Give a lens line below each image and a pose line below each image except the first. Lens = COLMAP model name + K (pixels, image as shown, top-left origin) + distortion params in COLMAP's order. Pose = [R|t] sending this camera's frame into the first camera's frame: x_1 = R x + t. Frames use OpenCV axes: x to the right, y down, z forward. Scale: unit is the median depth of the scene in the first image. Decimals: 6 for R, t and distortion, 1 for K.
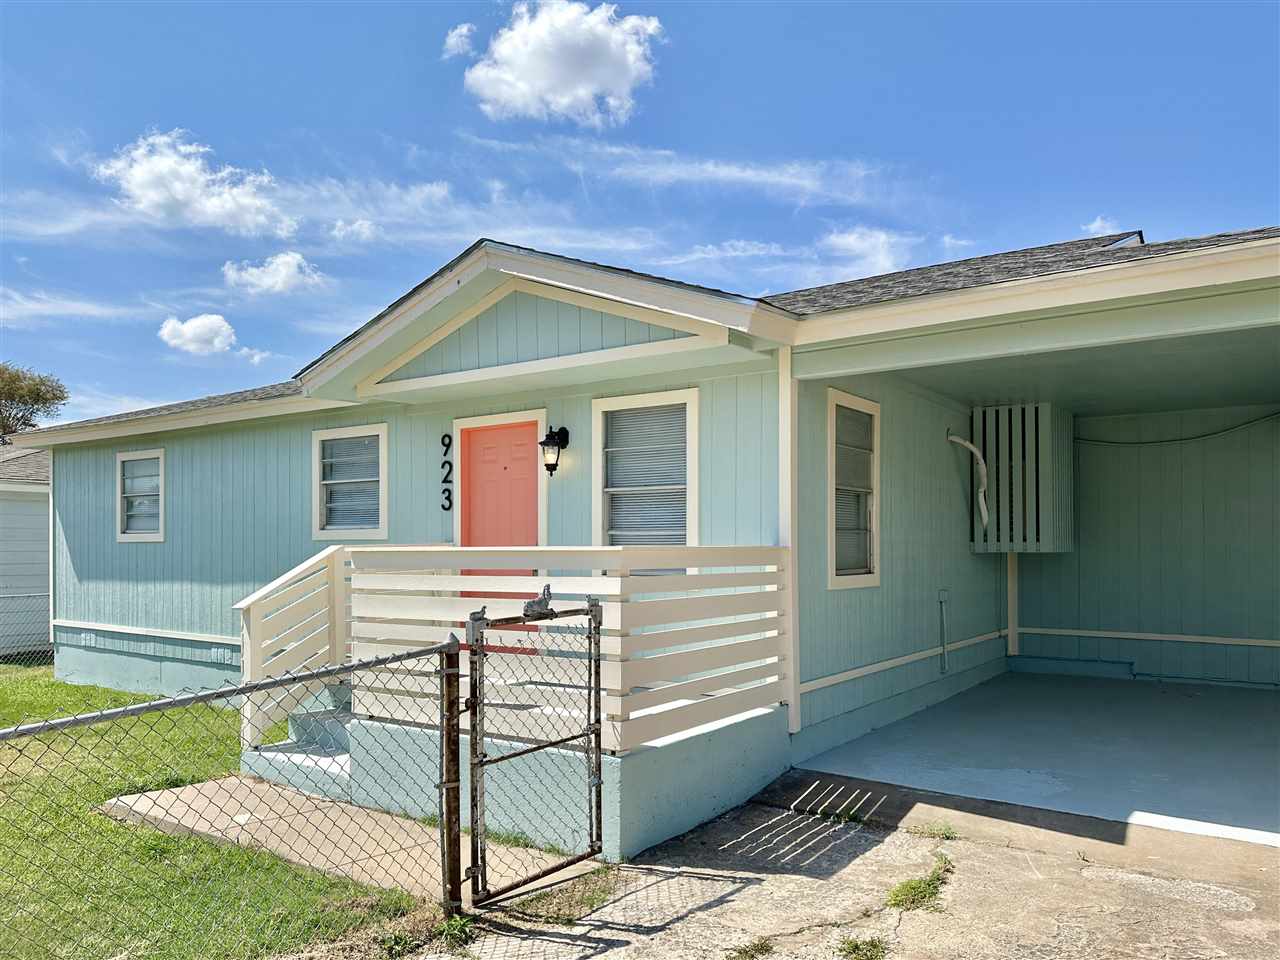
lens RADIAL K [[913.3, 0, 640.0], [0, 913.3, 537.1], [0, 0, 1]] dist [0.057387, -0.091438]
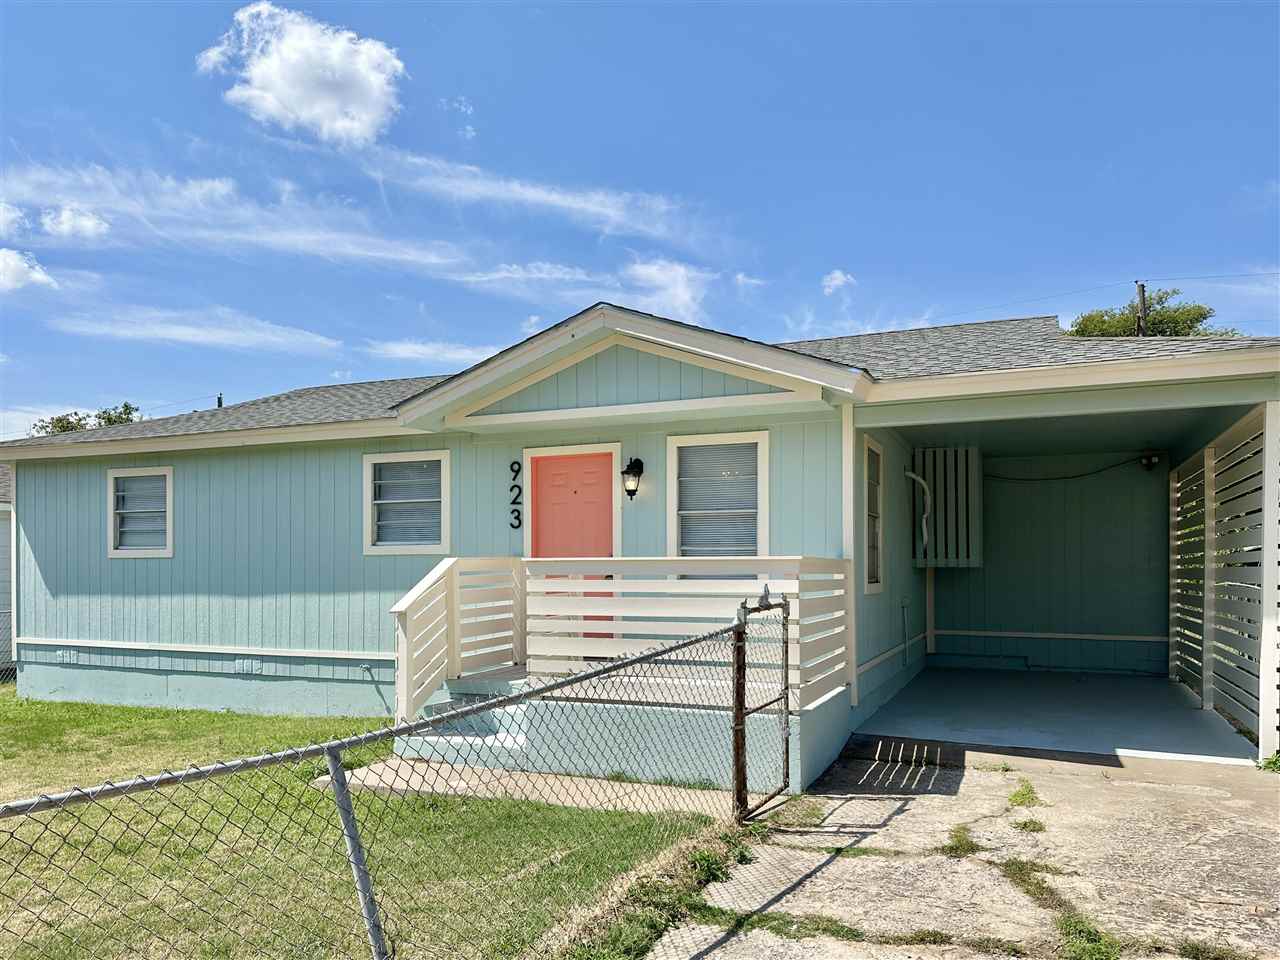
lens RADIAL K [[919.8, 0, 641.1], [0, 919.8, 548.8], [0, 0, 1]] dist [0.006637, -0.001833]
pose [[0.979771, 0.003850, 0.200083, -0.329205], [-0.001693, 0.999939, -0.010949, 0.009040], [-0.200113, 0.010388, 0.979718, -0.165694]]
